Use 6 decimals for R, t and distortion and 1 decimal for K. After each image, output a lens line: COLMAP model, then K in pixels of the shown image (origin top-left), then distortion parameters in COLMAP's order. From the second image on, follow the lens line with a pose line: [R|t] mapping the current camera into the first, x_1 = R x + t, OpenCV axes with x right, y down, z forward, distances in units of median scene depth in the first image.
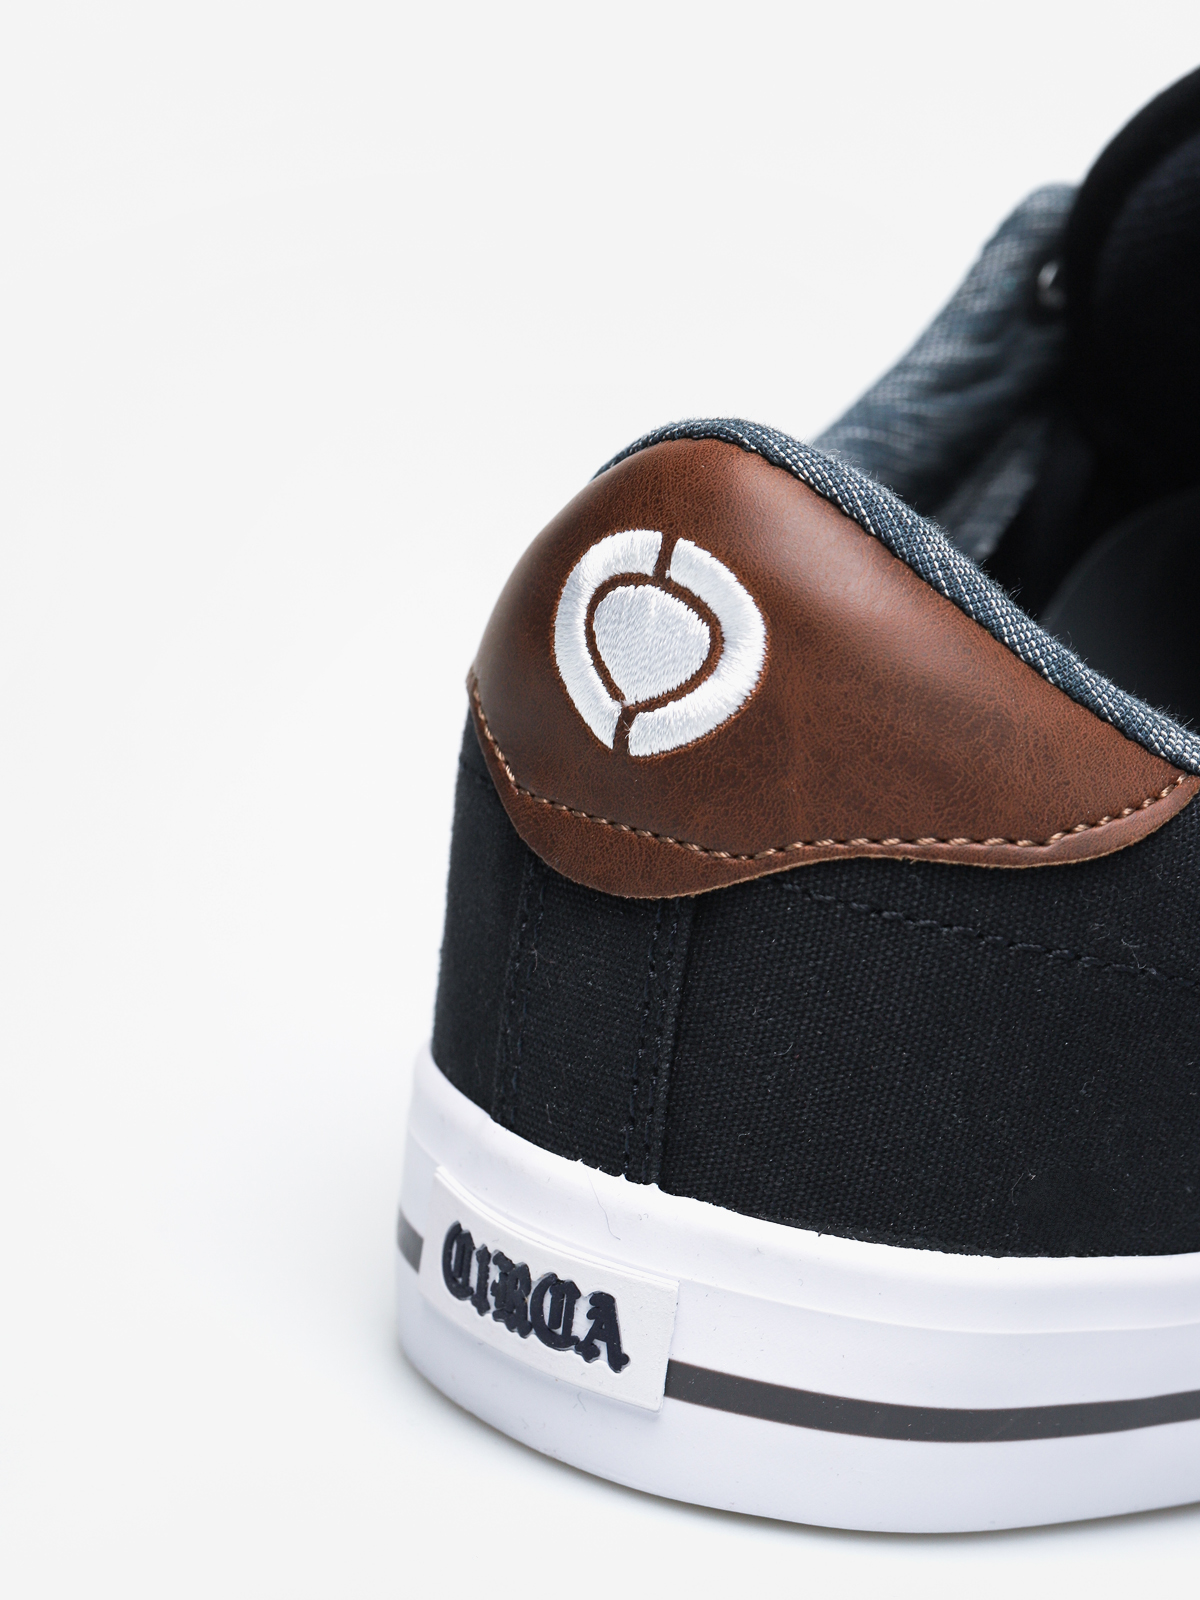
lens RADIAL K [[5227.0, 0, 600.6], [0, 5227.0, 801.4], [0, 0, 1]] dist [-0.004475, 0.000000]
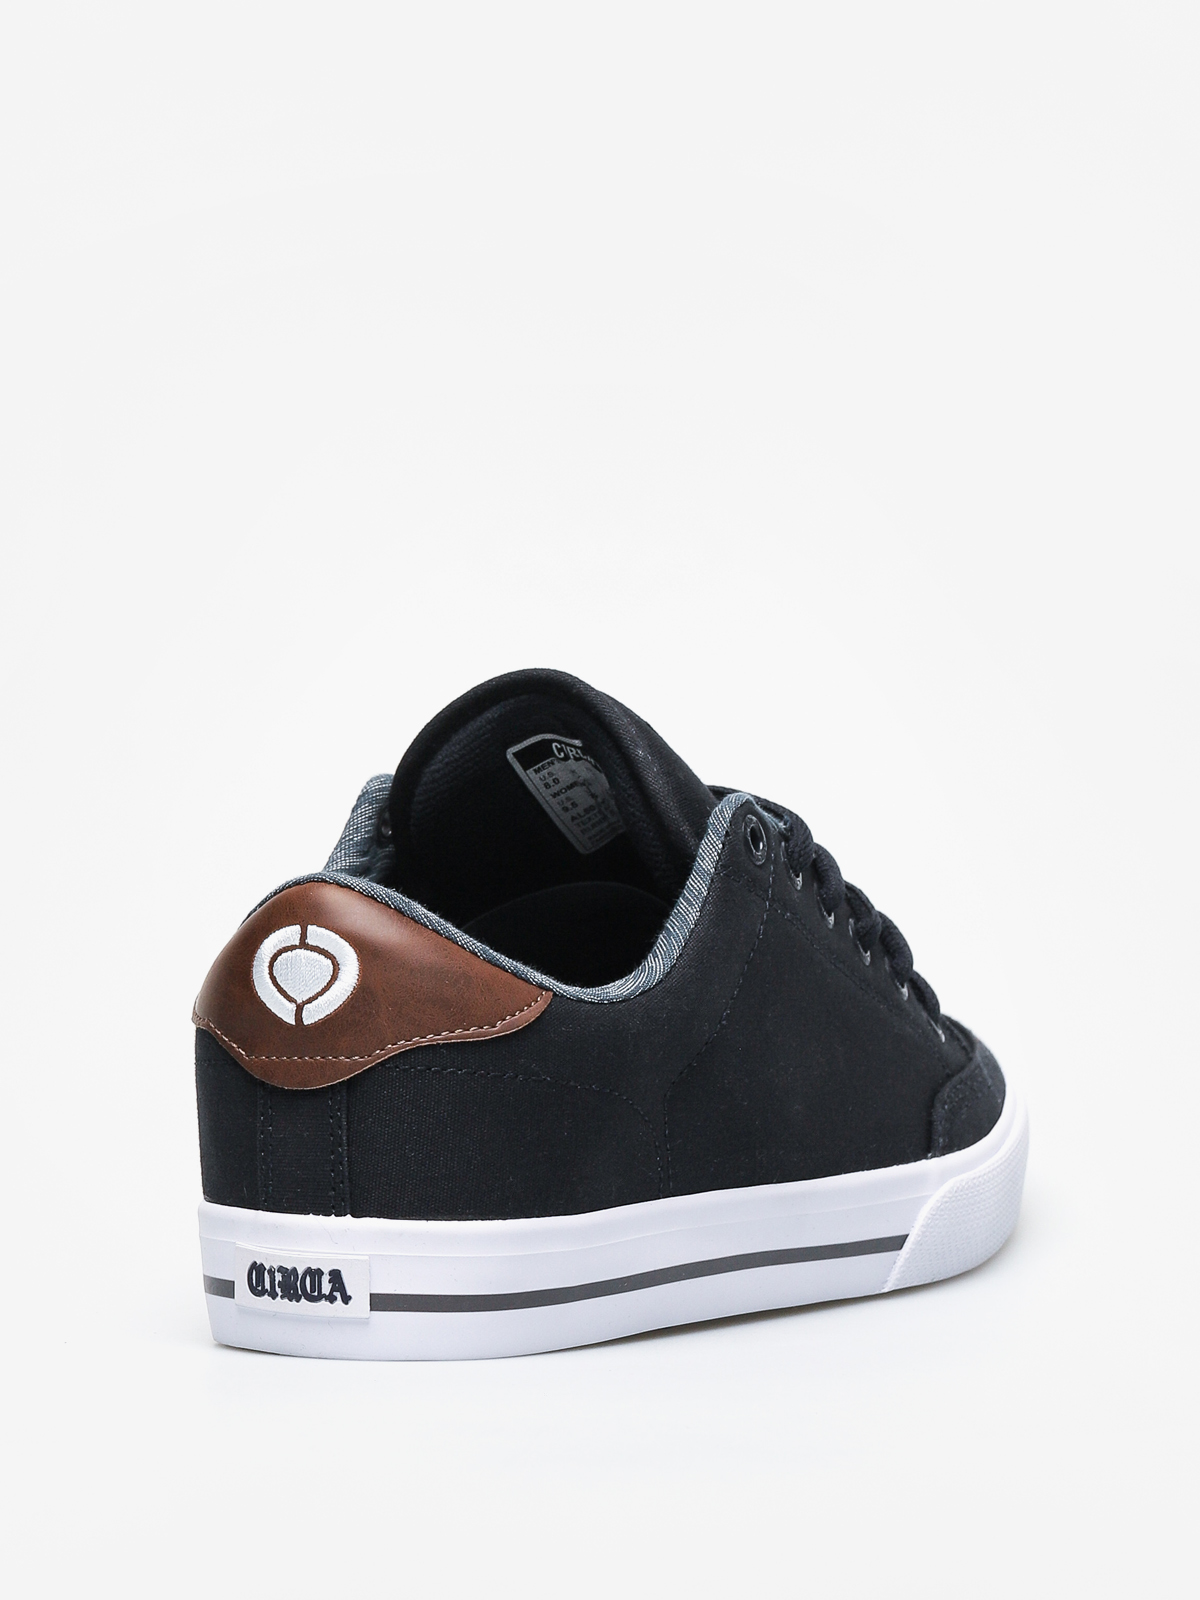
lens RADIAL K [[5227.0, 0, 599.9], [0, 5227.0, 799.5], [0, 0, 1]] dist [-0.004475, 0.000000]
pose [[0.956952, -0.160915, 0.241555, -0.393866], [0.198405, 0.970104, -0.139760, 0.232798], [-0.211844, 0.181669, 0.960270, -1.176920]]
